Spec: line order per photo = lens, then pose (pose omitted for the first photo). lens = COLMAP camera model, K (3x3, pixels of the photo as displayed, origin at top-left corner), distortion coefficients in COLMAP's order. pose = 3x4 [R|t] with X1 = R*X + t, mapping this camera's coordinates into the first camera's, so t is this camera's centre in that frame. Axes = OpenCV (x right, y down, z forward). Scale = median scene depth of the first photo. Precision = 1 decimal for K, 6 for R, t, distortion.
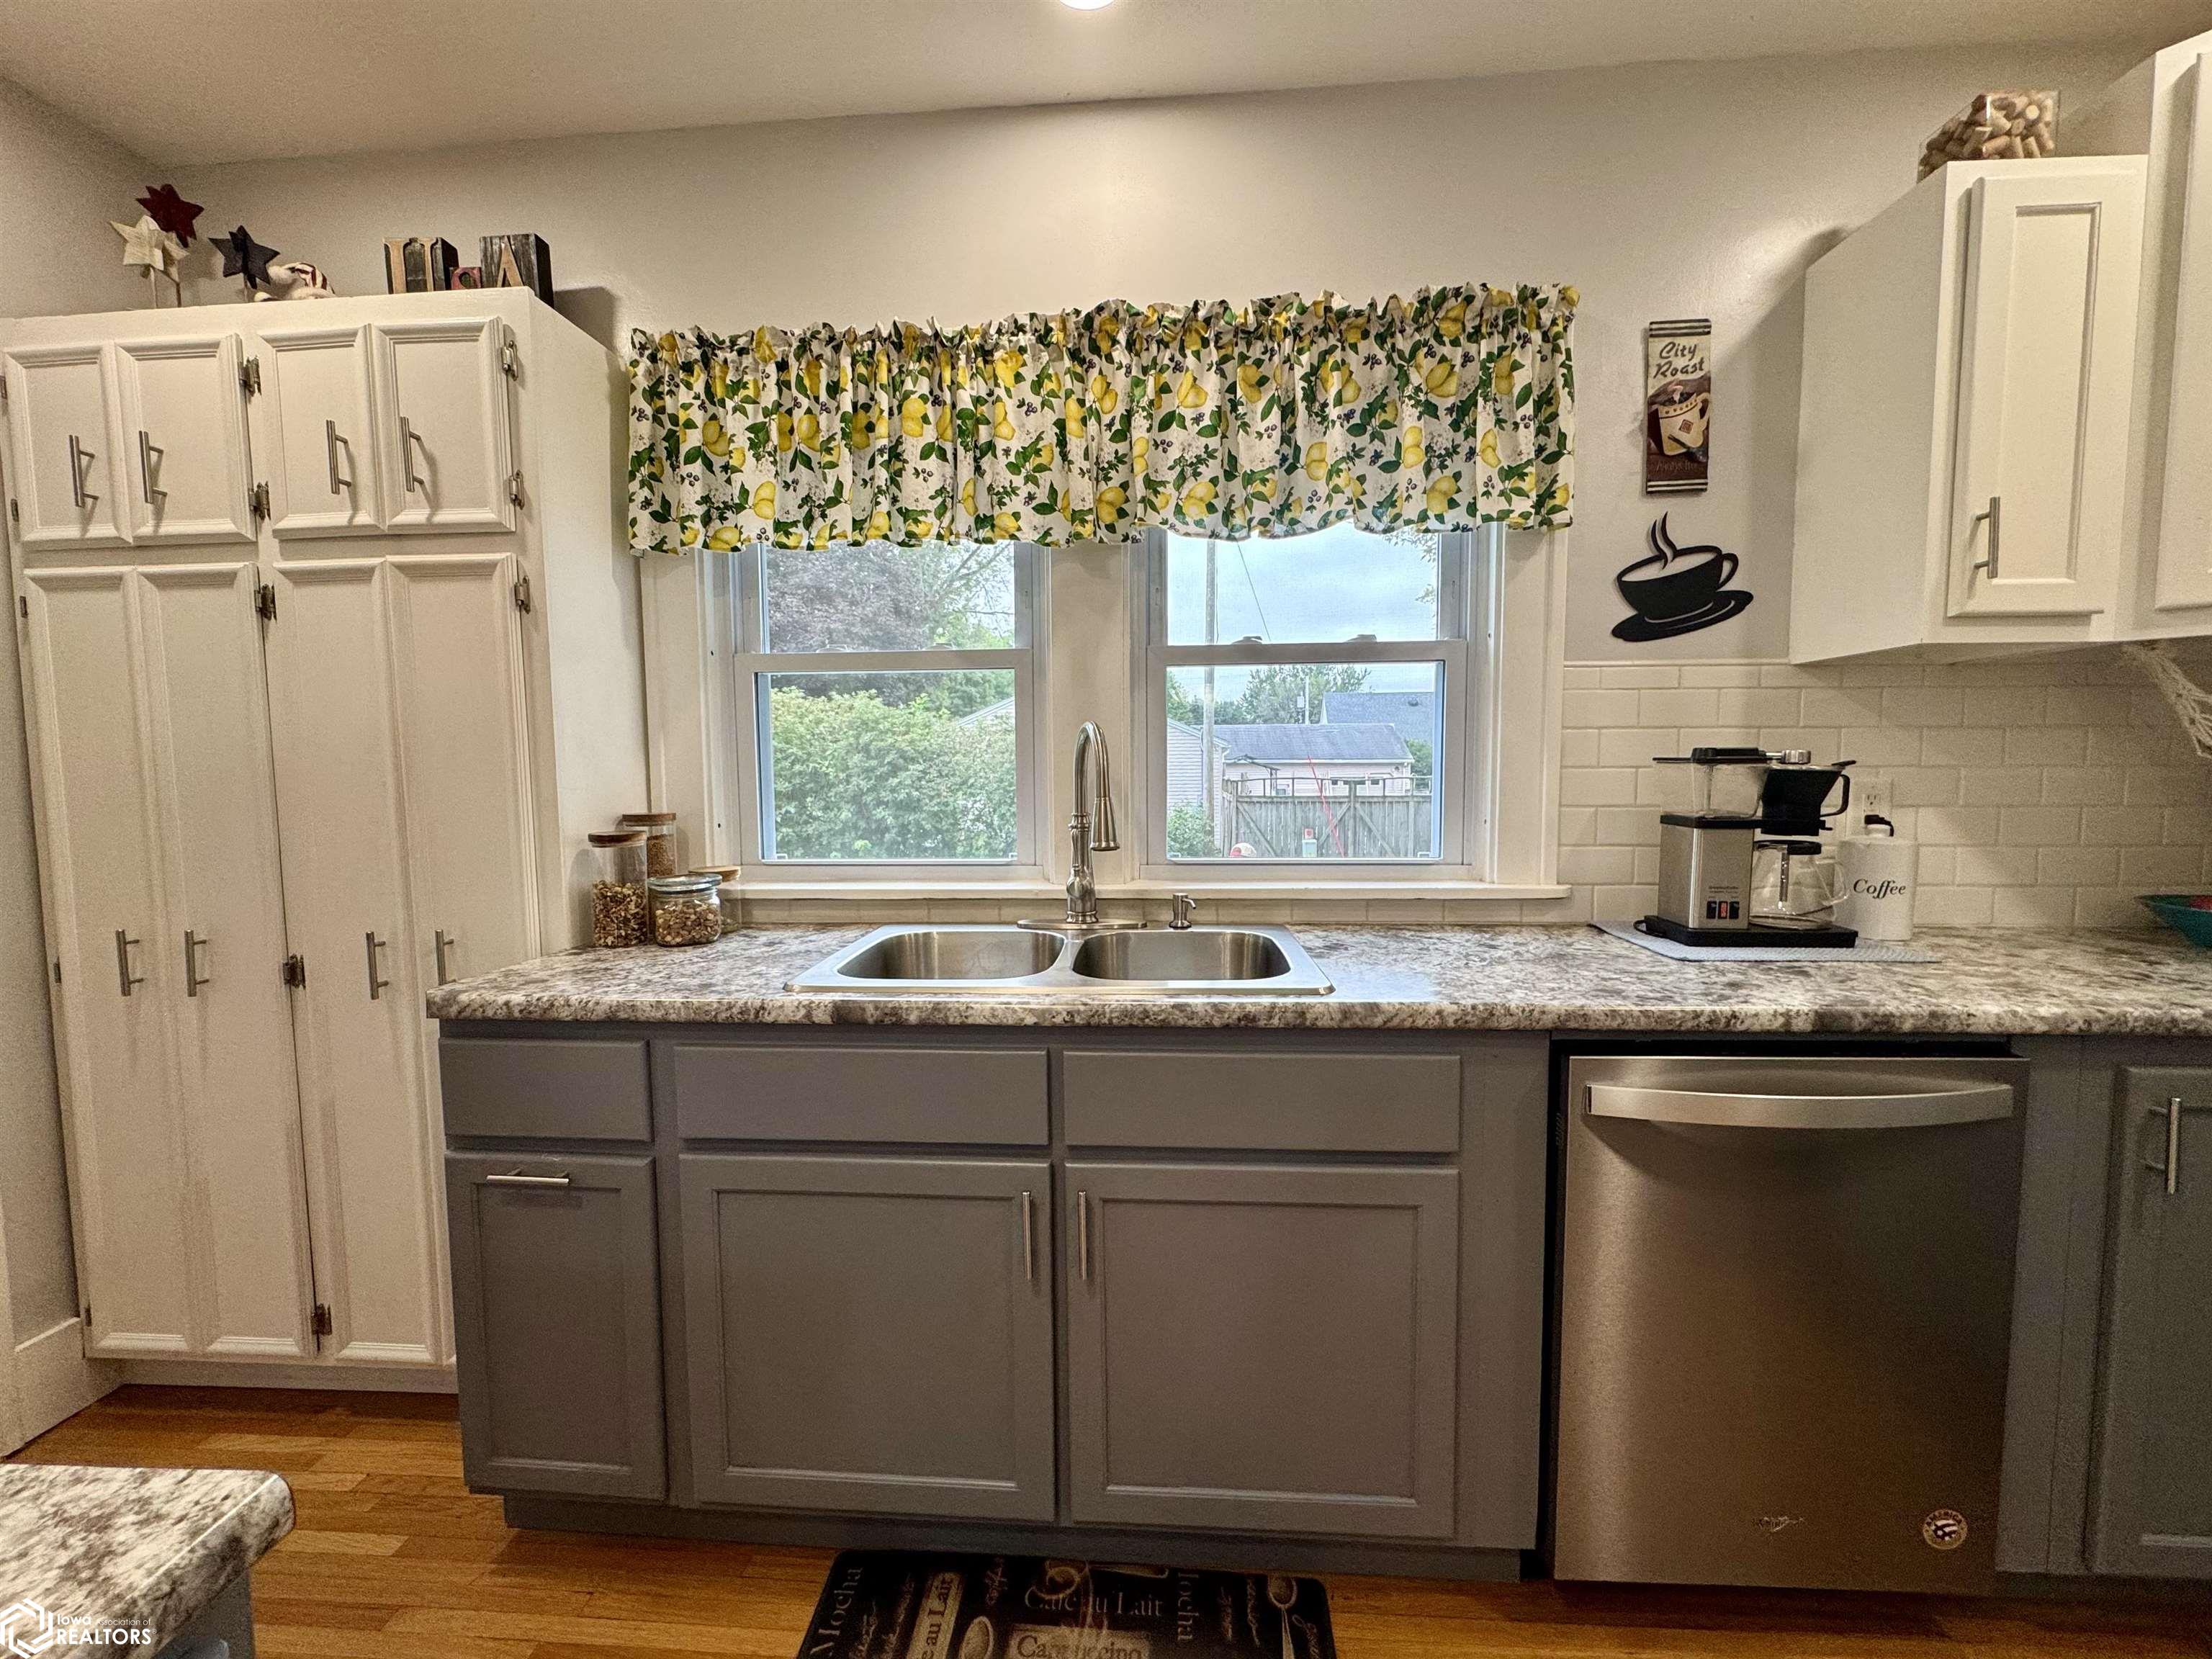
lens RADIAL K [[884.7, 0, 1102.6], [0, 884.7, 830.3], [0, 0, 1]] dist [-0.003256, 0.000279]
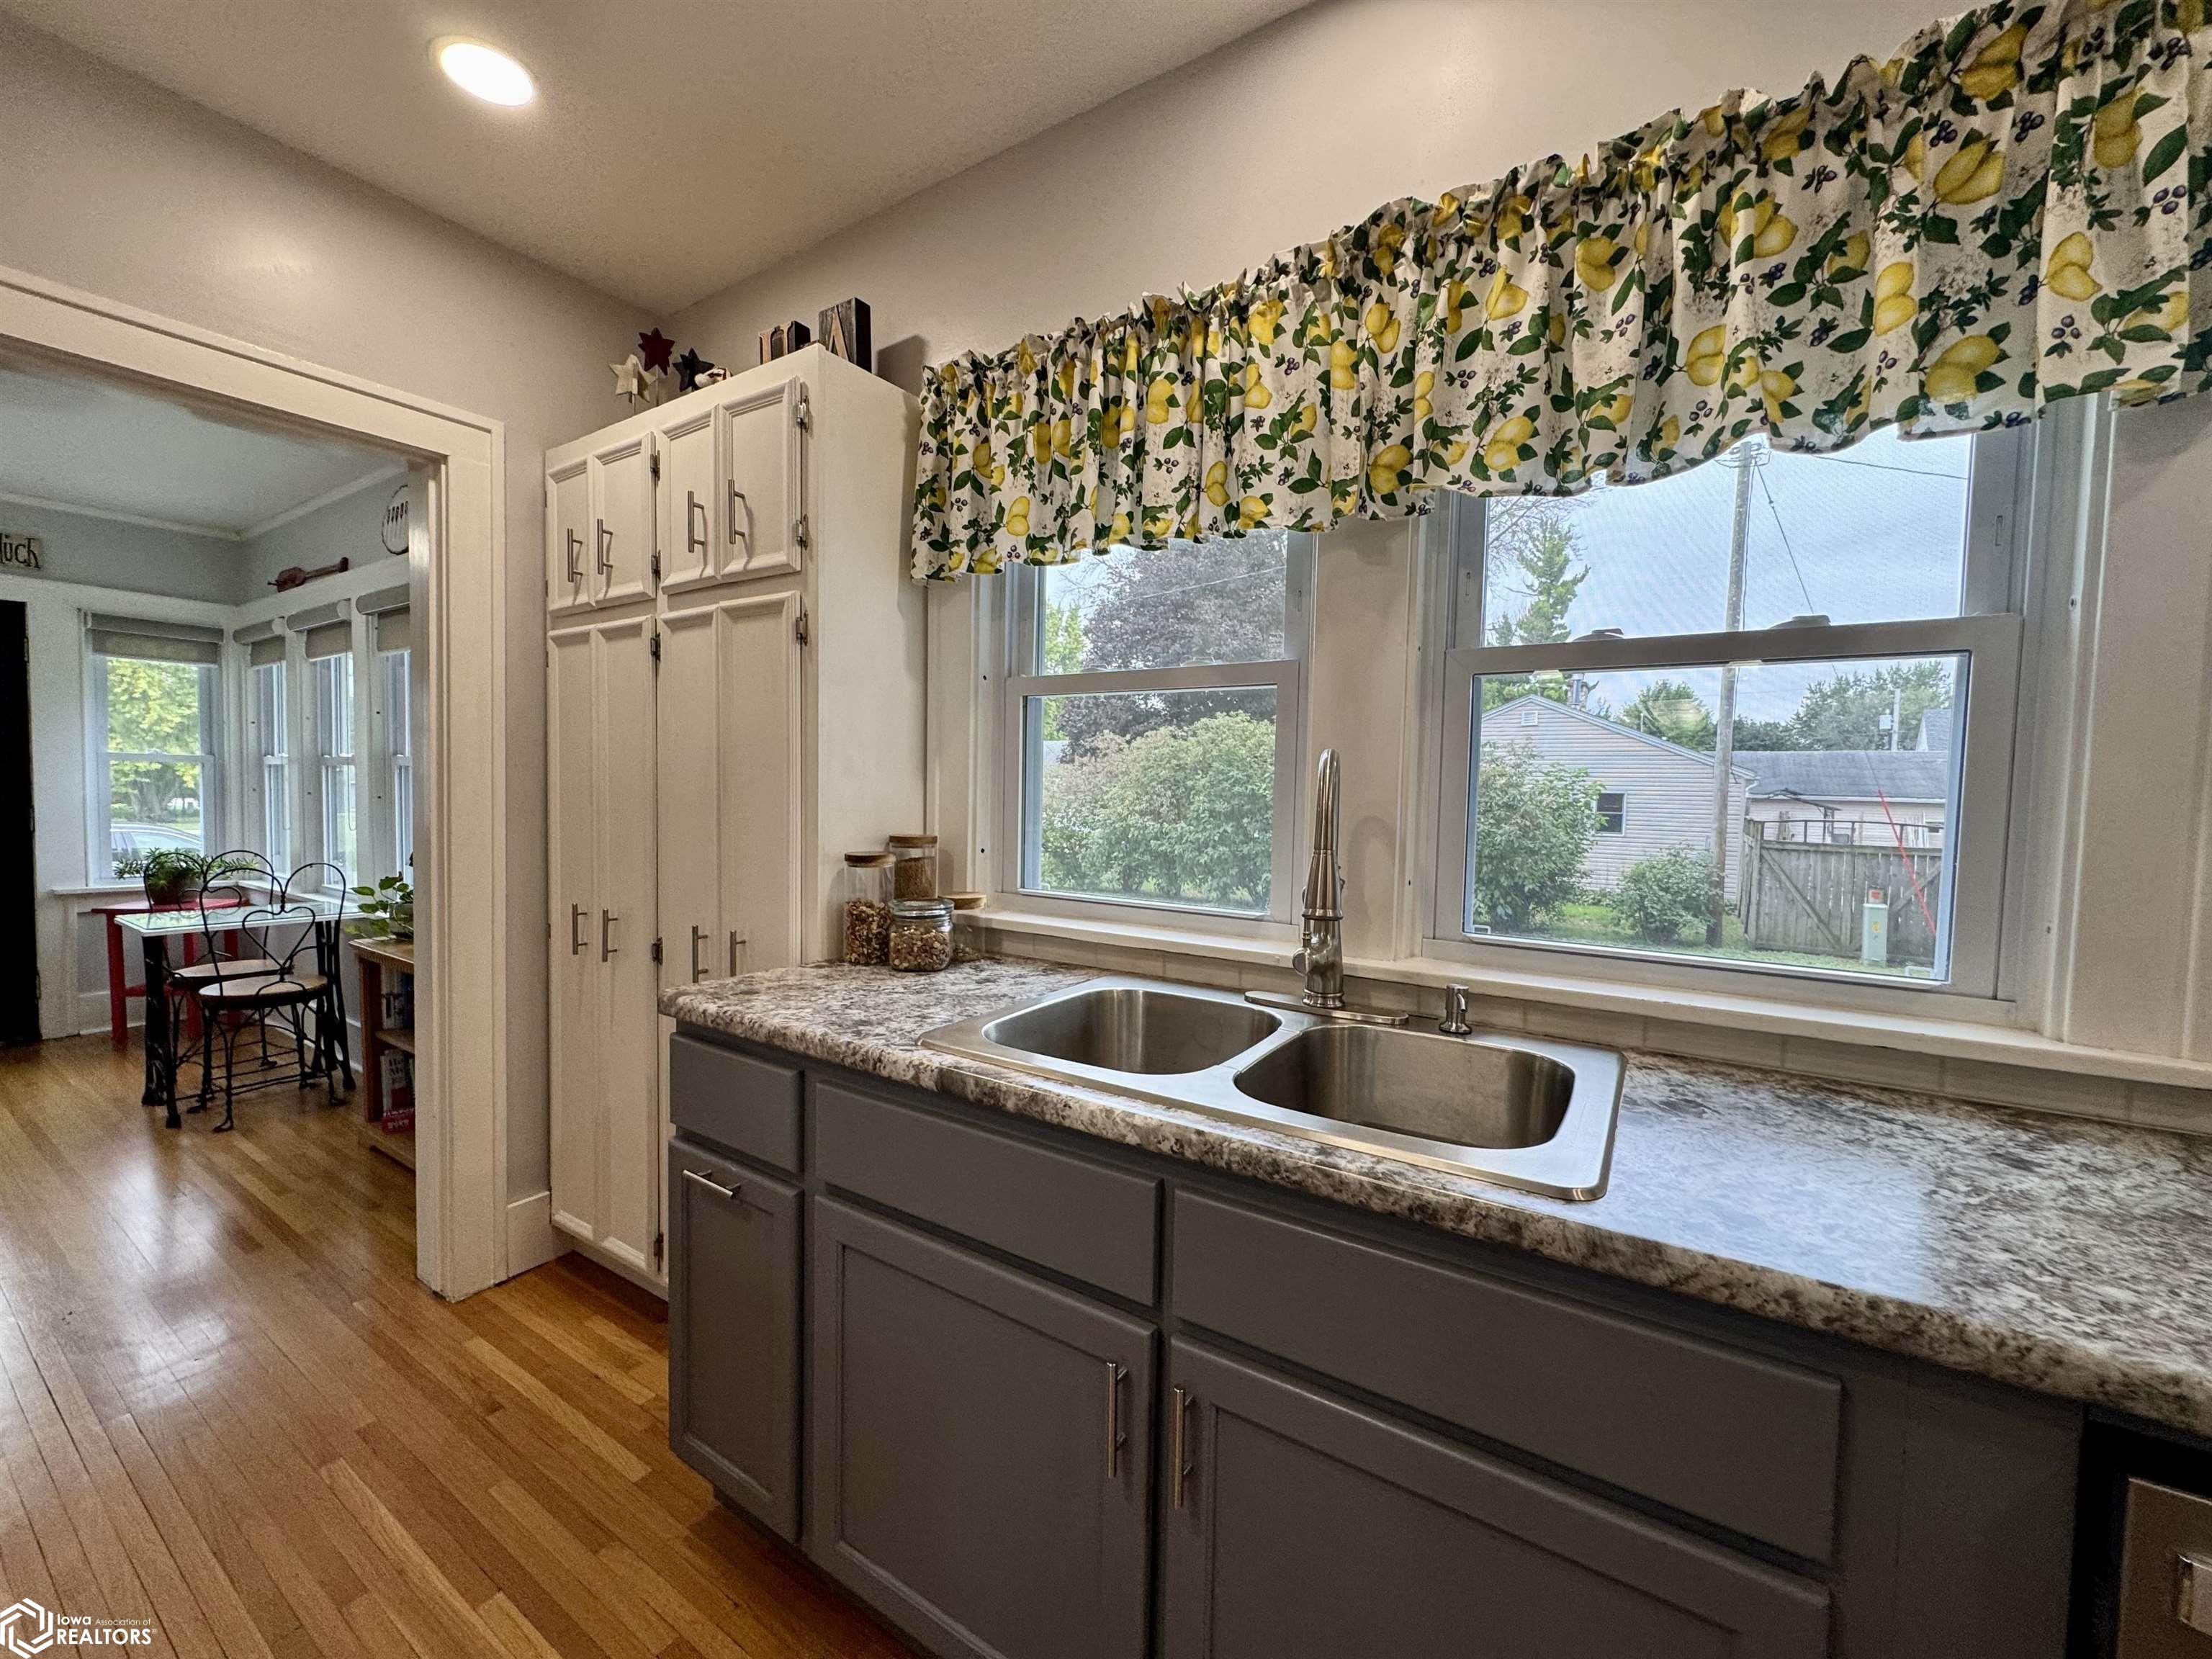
lens RADIAL K [[884.7, 0, 1102.6], [0, 884.7, 830.3], [0, 0, 1]] dist [-0.003256, 0.000279]
pose [[0.874059, 0.051596, -0.483073, 0.186892], [-0.064043, 0.997904, -0.009294, -0.032148], [0.481581, 0.039061, 0.875531, 0.227273]]
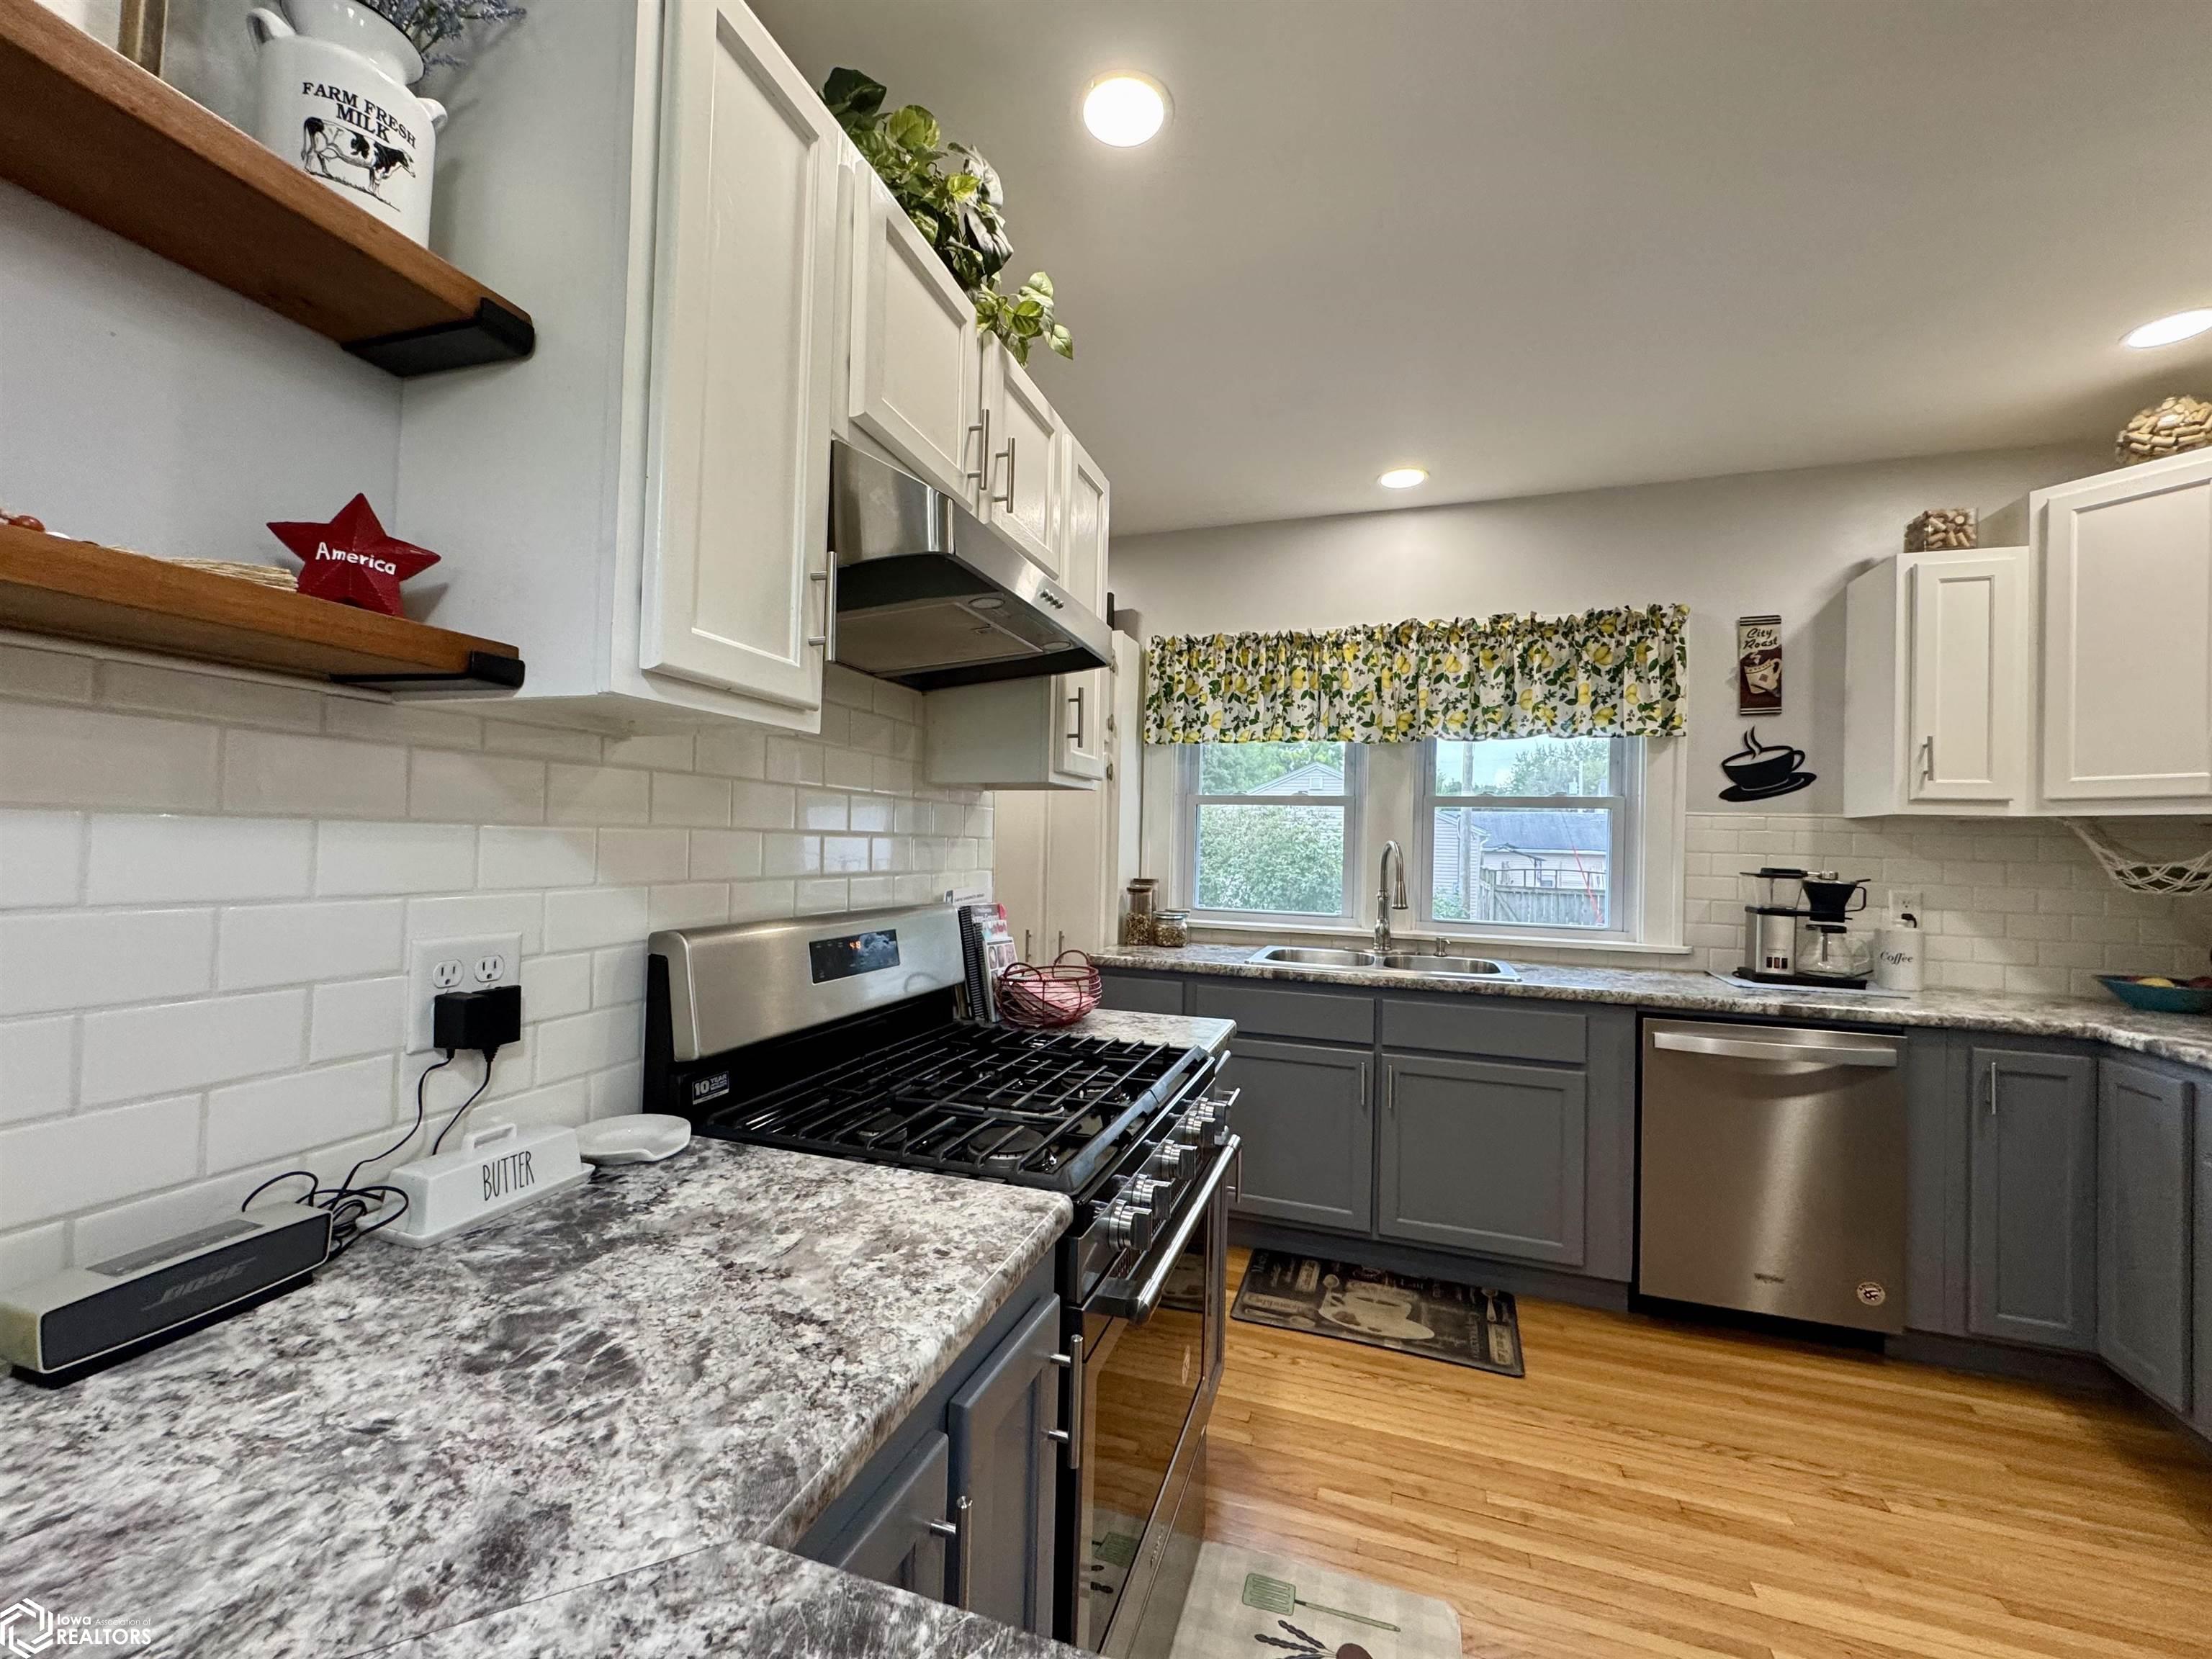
lens RADIAL K [[887.5, 0, 1106.0], [0, 887.5, 829.5], [0, 0, 1]] dist [-0.001442, 0.000105]
pose [[0.963953, 0.029253, -0.264461, -0.099519], [-0.052607, 0.995271, -0.081658, 0.038809], [0.260822, 0.092627, 0.960933, -0.949357]]
